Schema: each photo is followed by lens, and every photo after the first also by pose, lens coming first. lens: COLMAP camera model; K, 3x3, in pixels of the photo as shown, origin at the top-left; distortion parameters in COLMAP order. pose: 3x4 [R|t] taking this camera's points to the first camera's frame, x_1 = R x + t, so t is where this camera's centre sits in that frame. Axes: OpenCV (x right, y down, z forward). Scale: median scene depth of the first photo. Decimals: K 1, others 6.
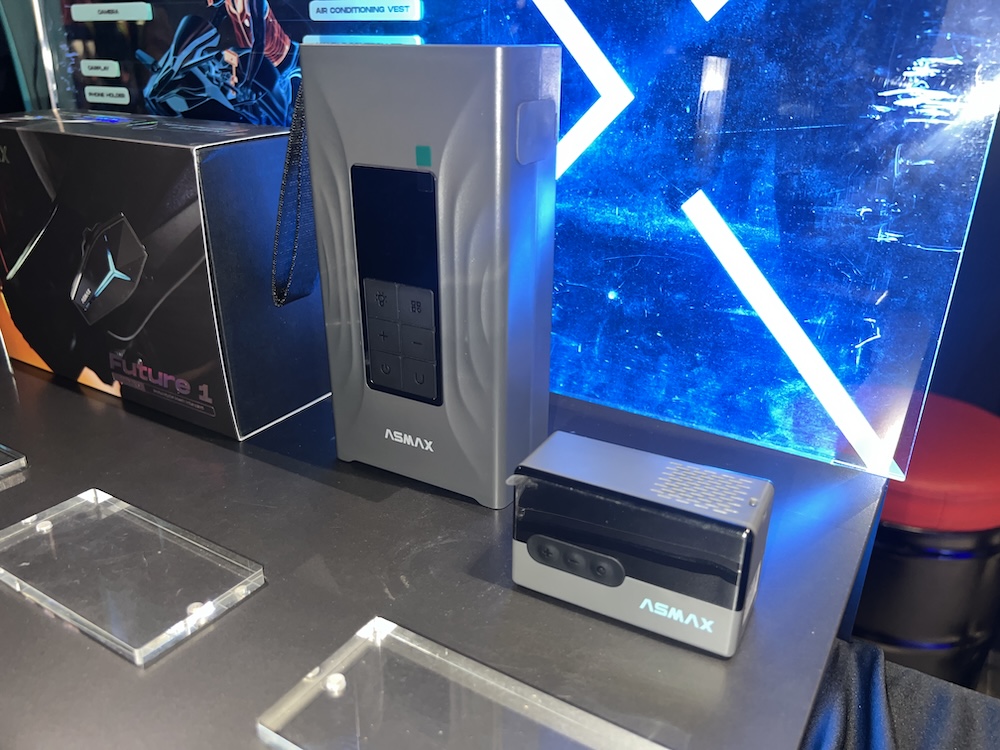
lens RADIAL K [[763.2, 0, 509.8], [0, 763.2, 379.6], [0, 0, 1]] dist [0.010094, -0.045433]
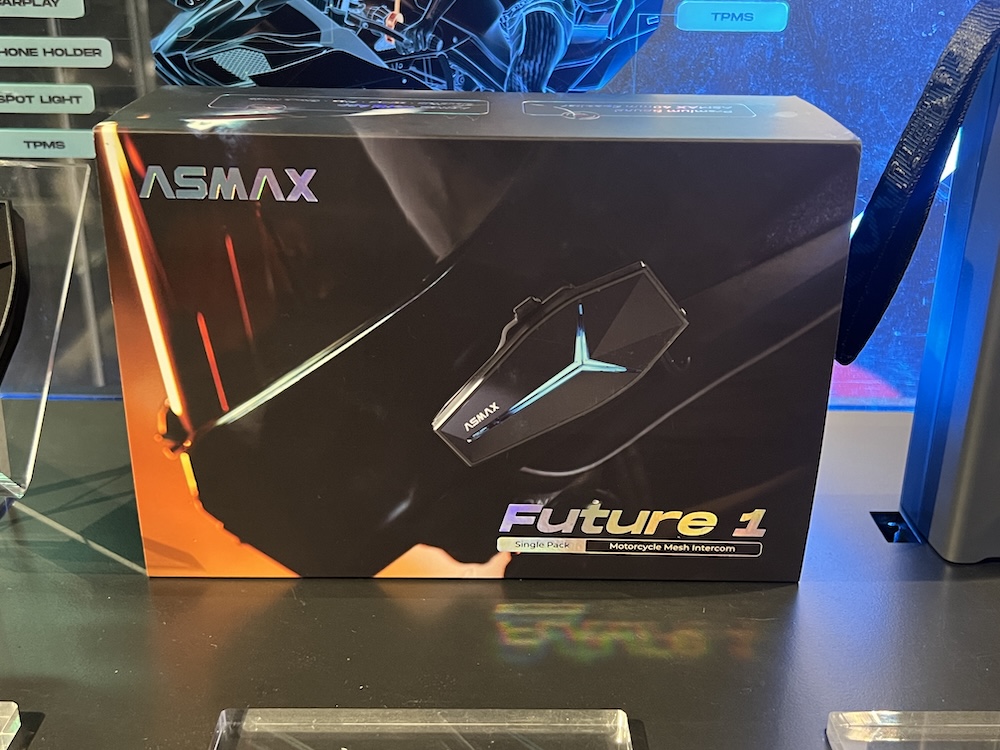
lens RADIAL K [[1114.3, 0, 490.0], [0, 1114.3, 378.4], [0, 0, 1]] dist [0.009289, 0.000000]
pose [[0.860106, -0.198494, 0.469912, -0.951503], [0.203934, 0.978171, 0.039914, -0.172434], [-0.467577, 0.061500, 0.881810, 0.269198]]
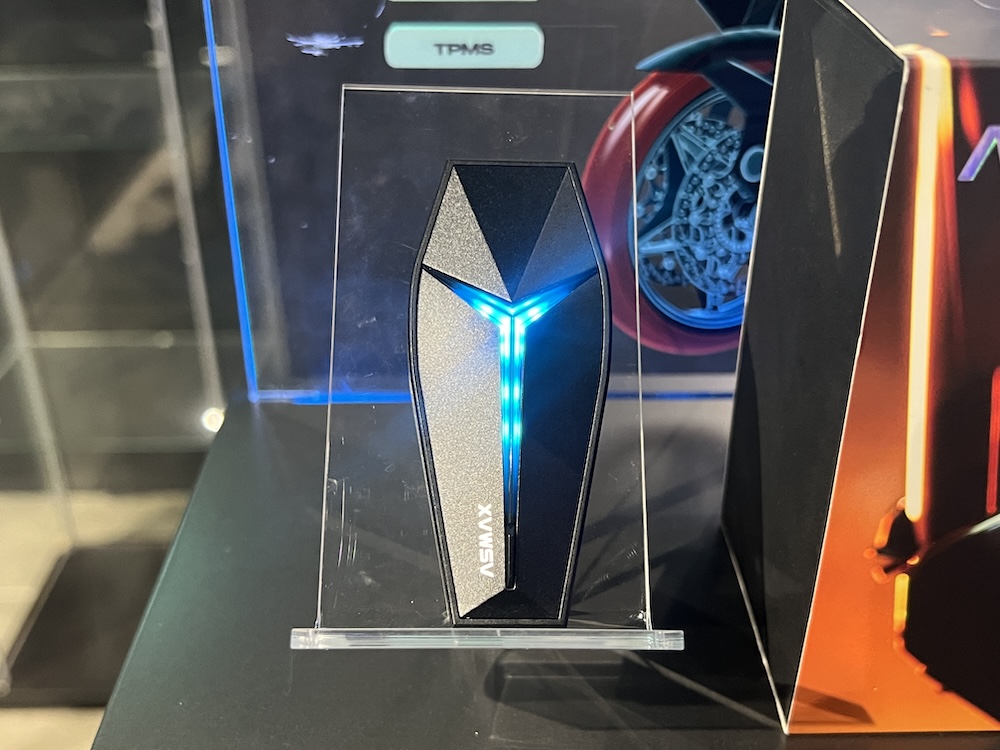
lens RADIAL K [[1114.3, 0, 500.6], [0, 1114.3, 369.8], [0, 0, 1]] dist [0.009289, 0.000000]
pose [[0.857099, -0.263988, 0.442371, -1.140727], [0.216690, 0.963806, 0.155318, -0.350442], [-0.467362, -0.037266, 0.883281, 0.757449]]
